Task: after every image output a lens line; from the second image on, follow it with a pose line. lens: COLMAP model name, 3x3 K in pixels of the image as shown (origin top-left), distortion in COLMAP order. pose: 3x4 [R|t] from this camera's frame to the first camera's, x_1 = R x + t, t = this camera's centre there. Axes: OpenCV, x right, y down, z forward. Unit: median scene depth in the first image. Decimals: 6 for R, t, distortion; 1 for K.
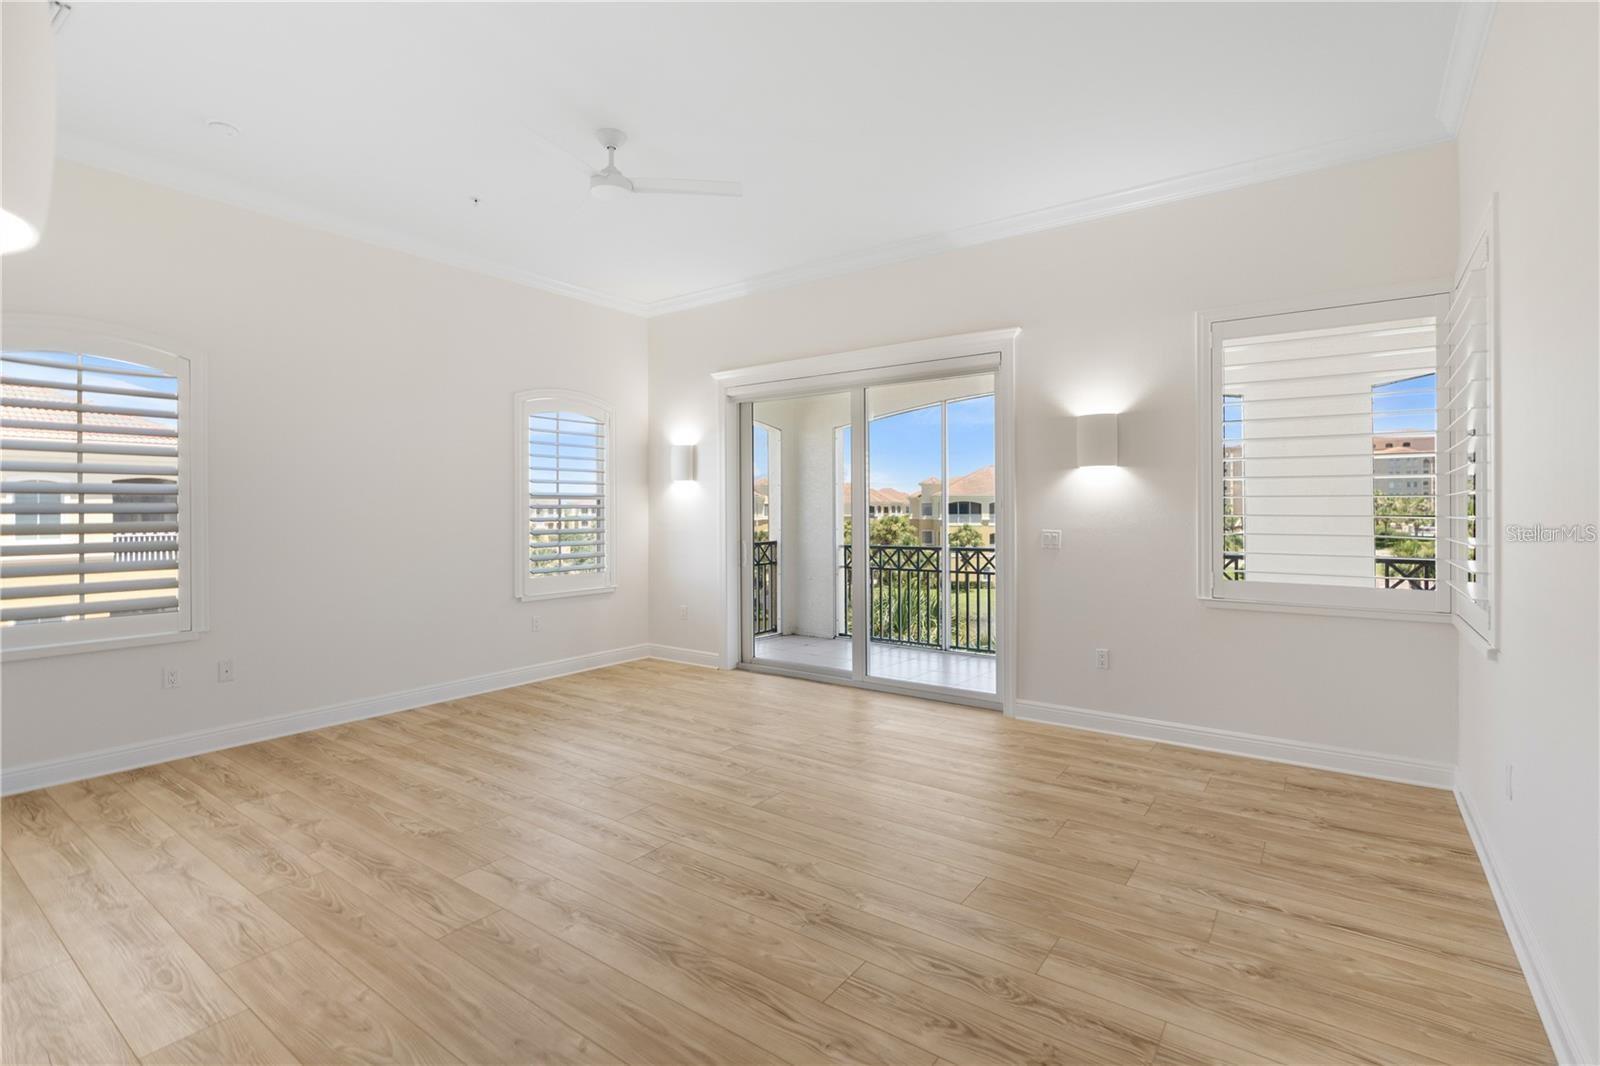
lens RADIAL K [[741.3, 0, 799.3], [0, 741.3, 522.7], [0, 0, 1]] dist [0.001079, 0.002167]
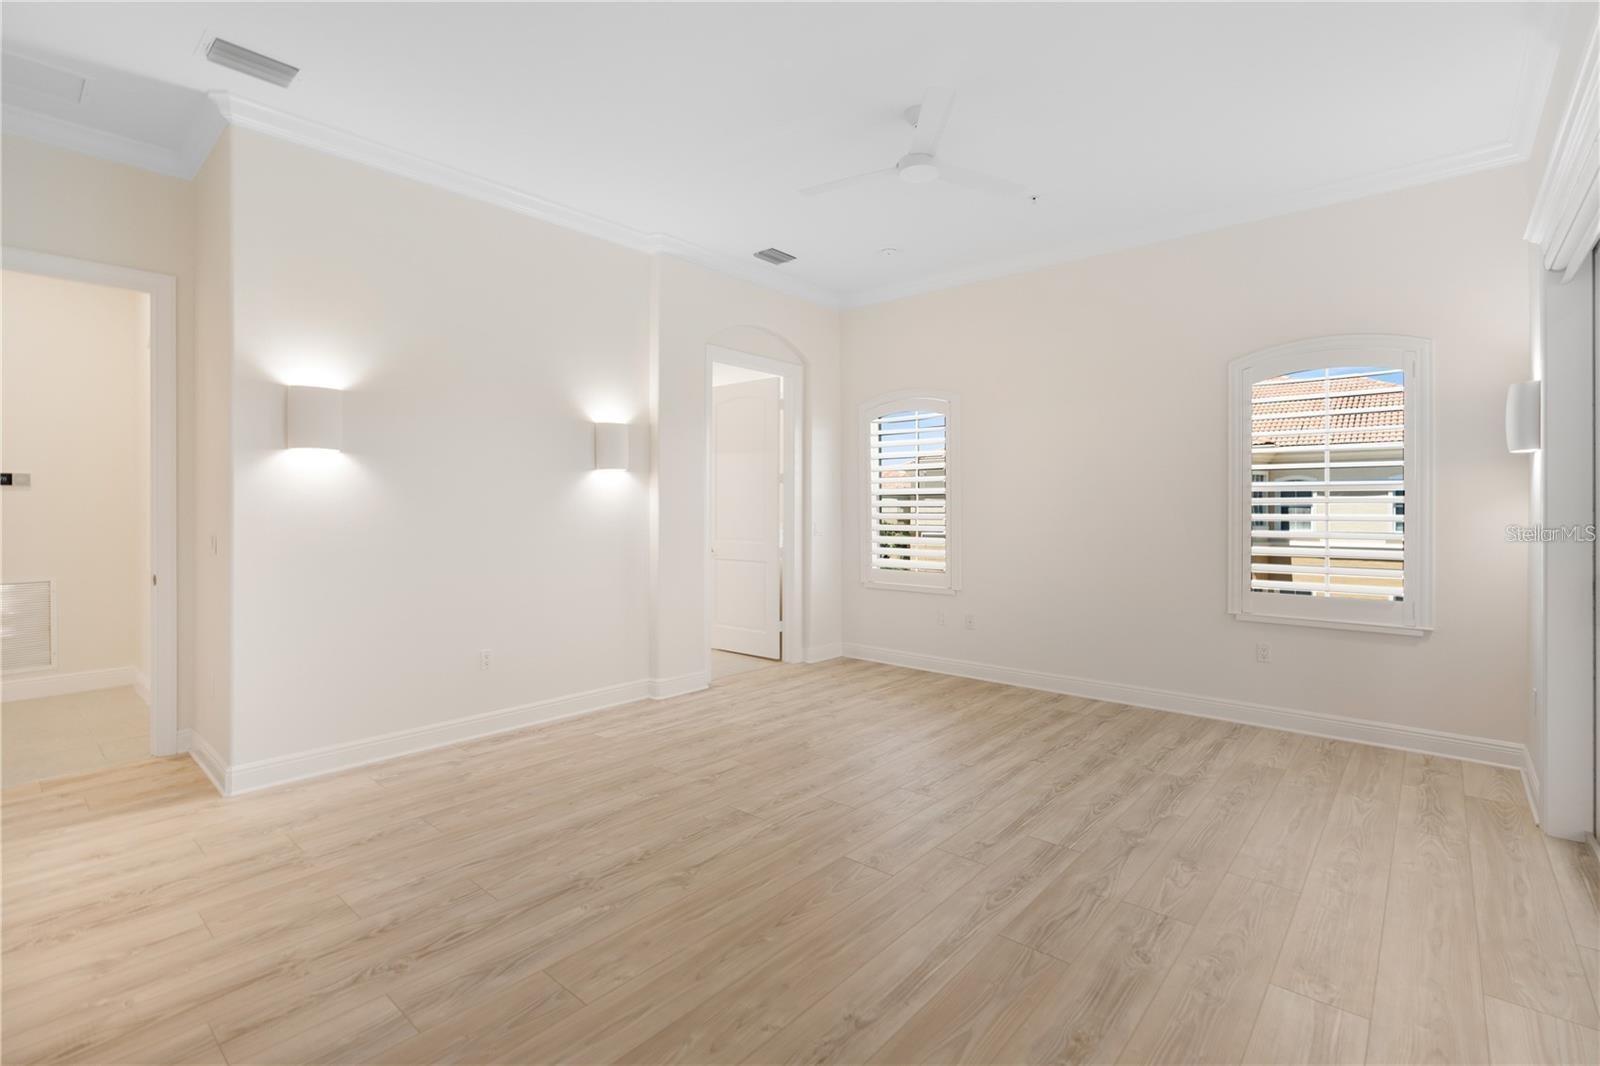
lens RADIAL K [[741.3, 0, 813.4], [0, 741.3, 523.9], [0, 0, 1]] dist [0.001079, 0.002167]
pose [[-0.083503, 0.024977, -0.996194, 0.656577], [-0.014847, 0.999544, 0.026305, -0.013456], [0.996397, 0.016987, -0.083094, 0.880018]]
